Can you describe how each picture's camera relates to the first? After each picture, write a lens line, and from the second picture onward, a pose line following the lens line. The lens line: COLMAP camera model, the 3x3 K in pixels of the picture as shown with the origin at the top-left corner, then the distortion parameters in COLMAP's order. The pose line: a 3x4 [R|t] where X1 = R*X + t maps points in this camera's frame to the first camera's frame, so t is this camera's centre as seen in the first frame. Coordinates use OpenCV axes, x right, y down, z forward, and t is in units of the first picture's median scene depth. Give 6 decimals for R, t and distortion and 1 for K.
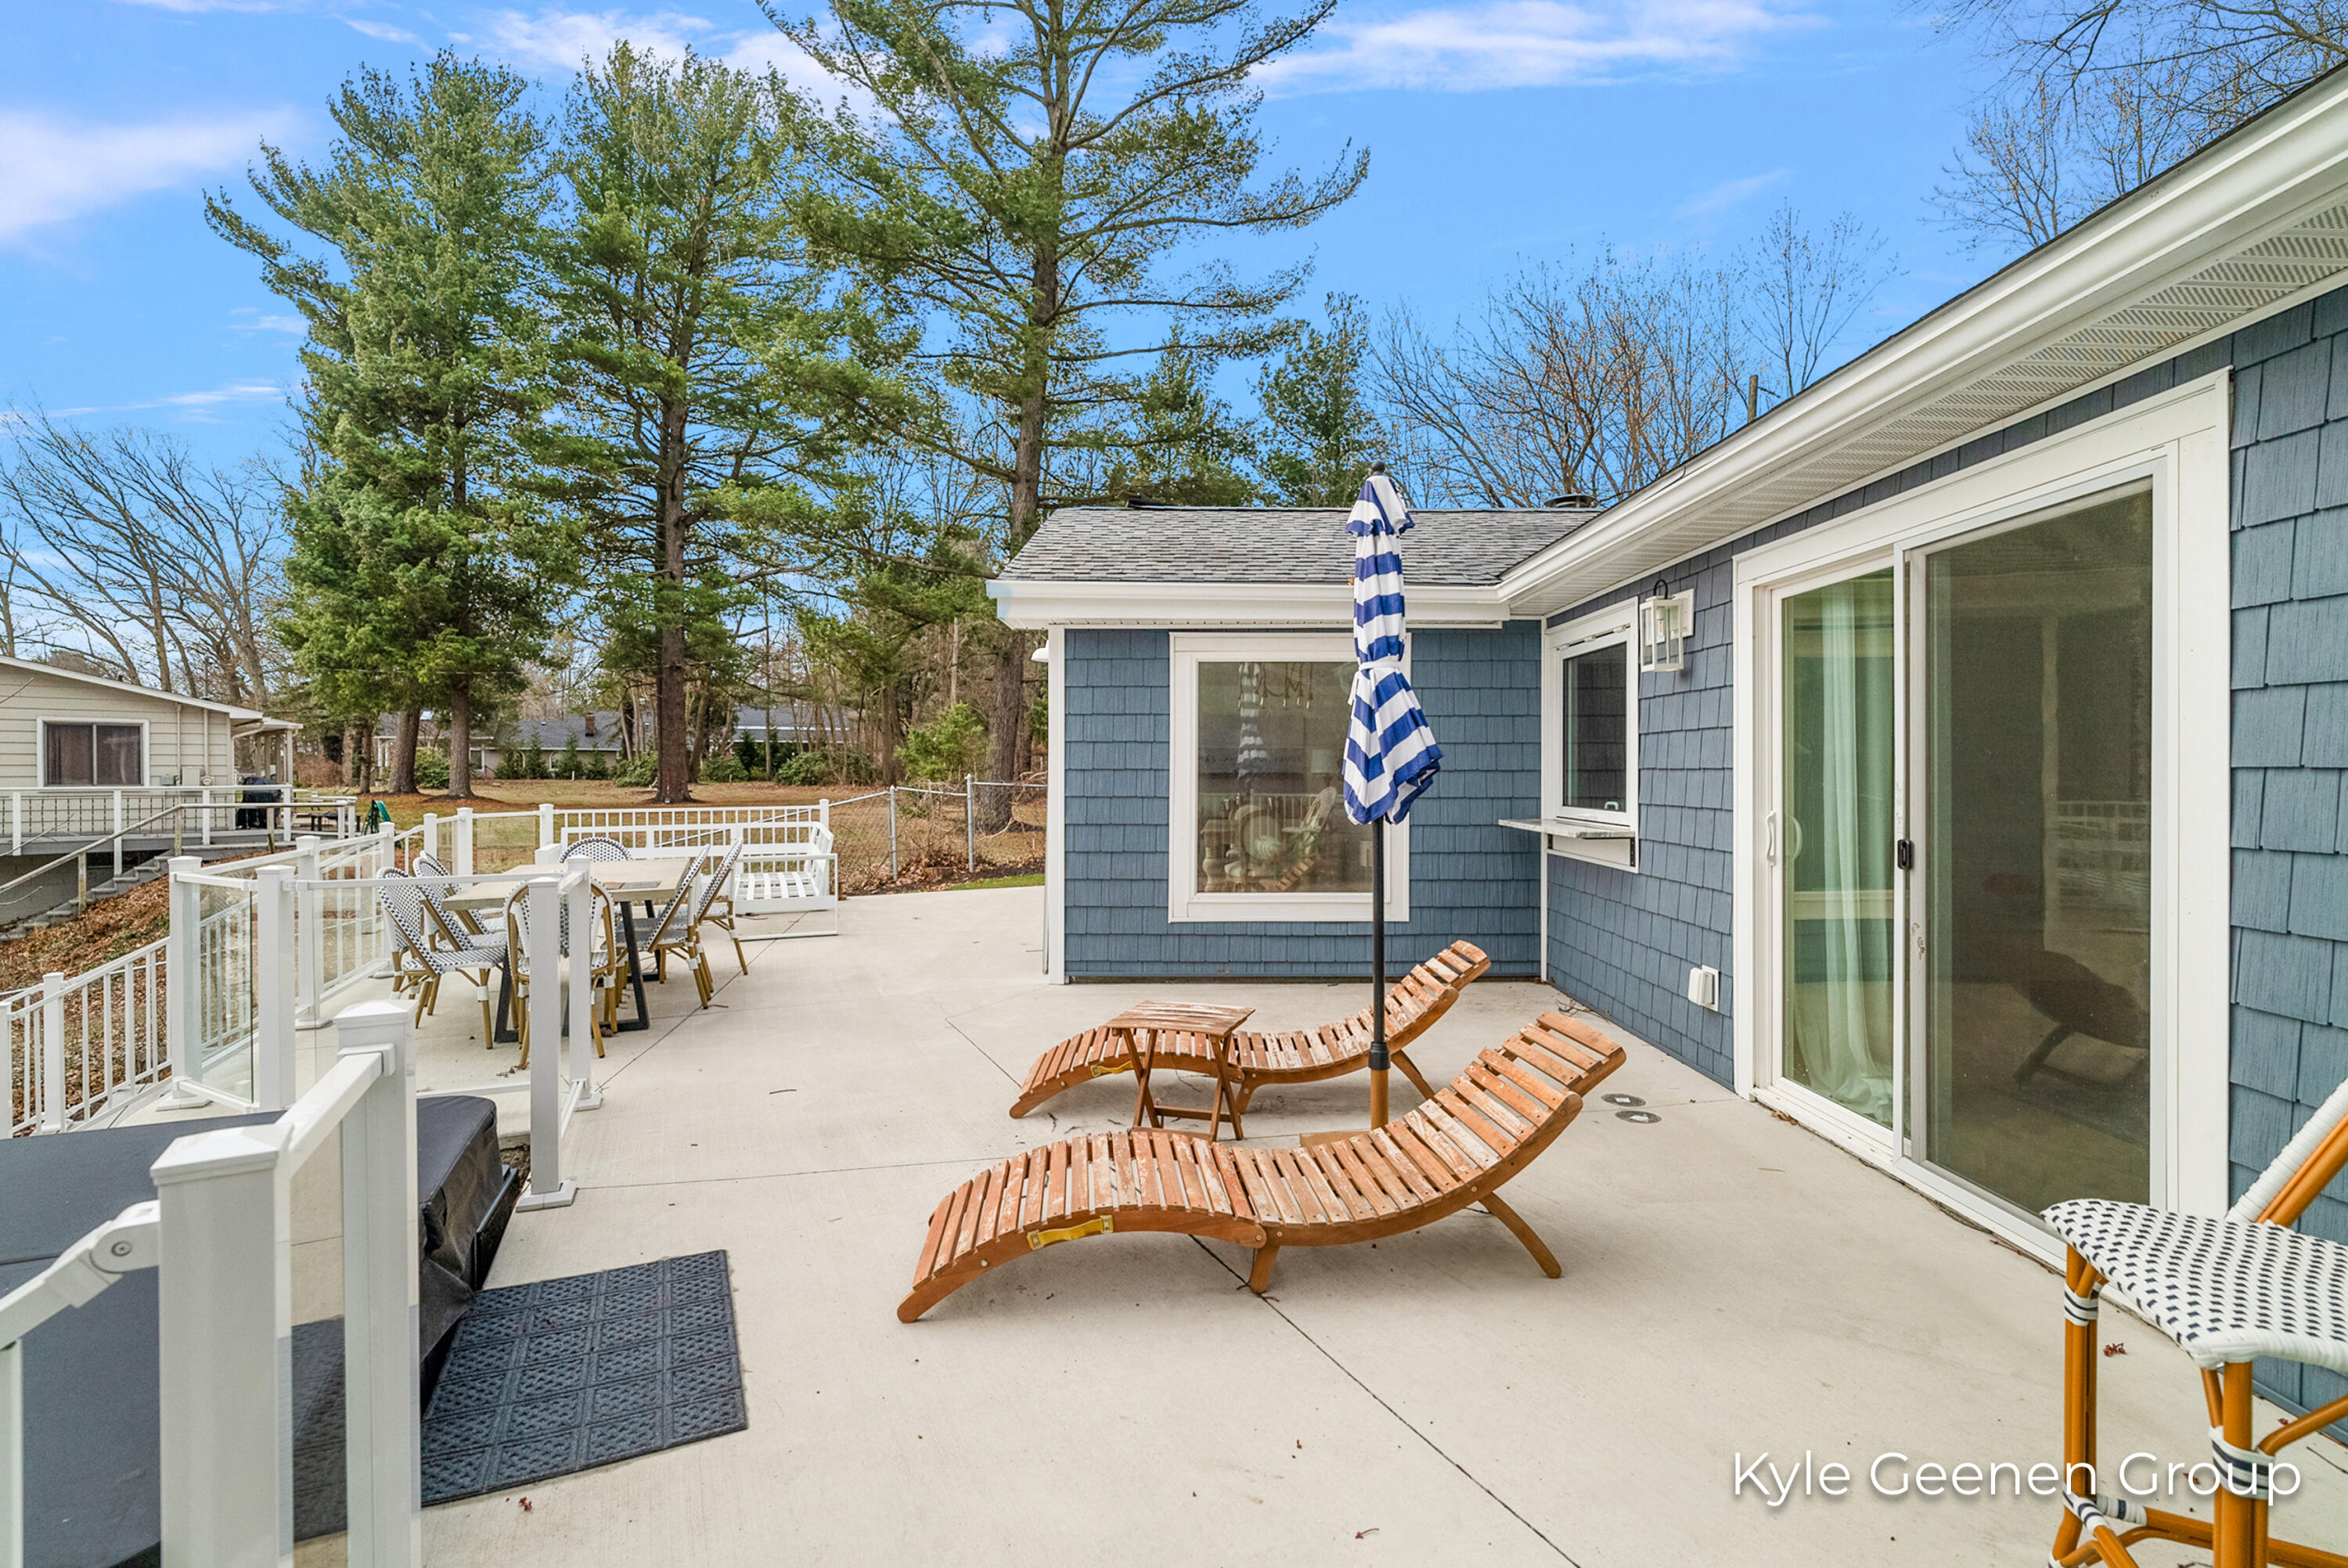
lens RADIAL K [[1084.1, 0, 1169.7], [0, 1084.1, 773.9], [0, 0, 1]] dist [-0.000609, 0.000621]
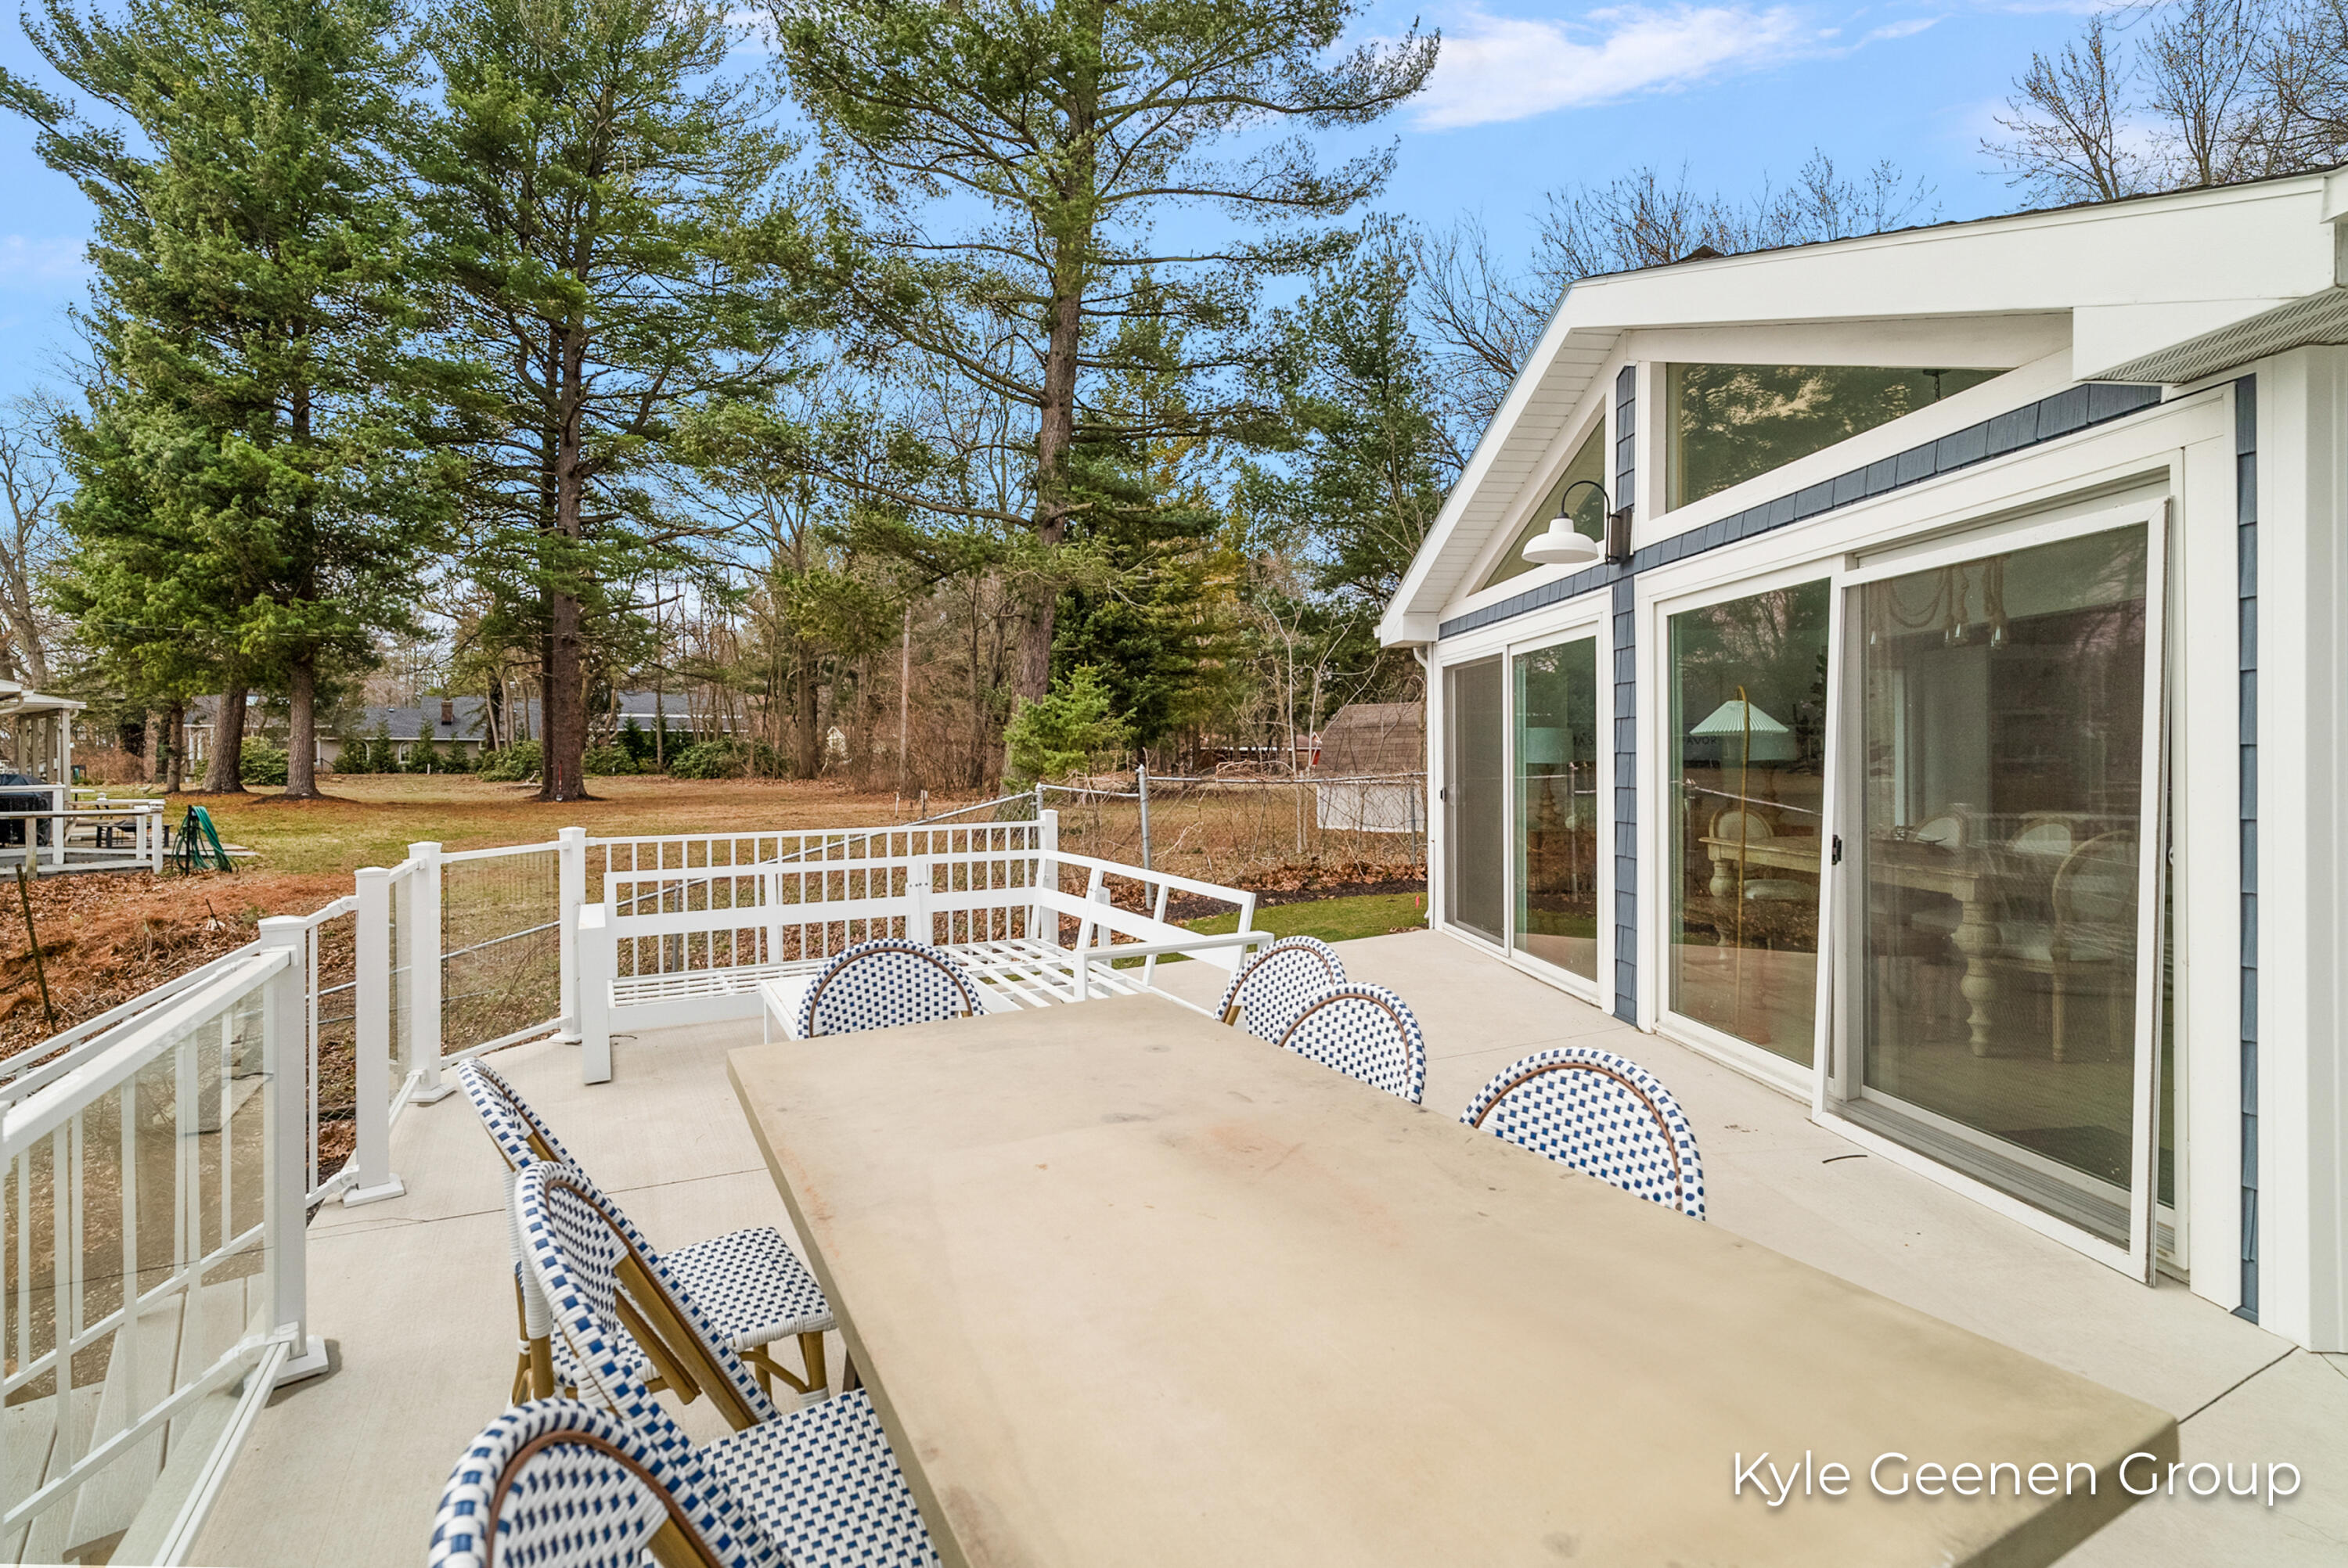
lens RADIAL K [[1107.9, 0, 1172.1], [0, 1107.9, 753.5], [0, 0, 1]] dist [0.015508, -0.005808]
pose [[0.995789, -0.003849, 0.091598, -0.064774], [0.004673, 0.999951, -0.008782, -0.000343], [-0.091559, 0.009173, 0.995757, 0.085148]]
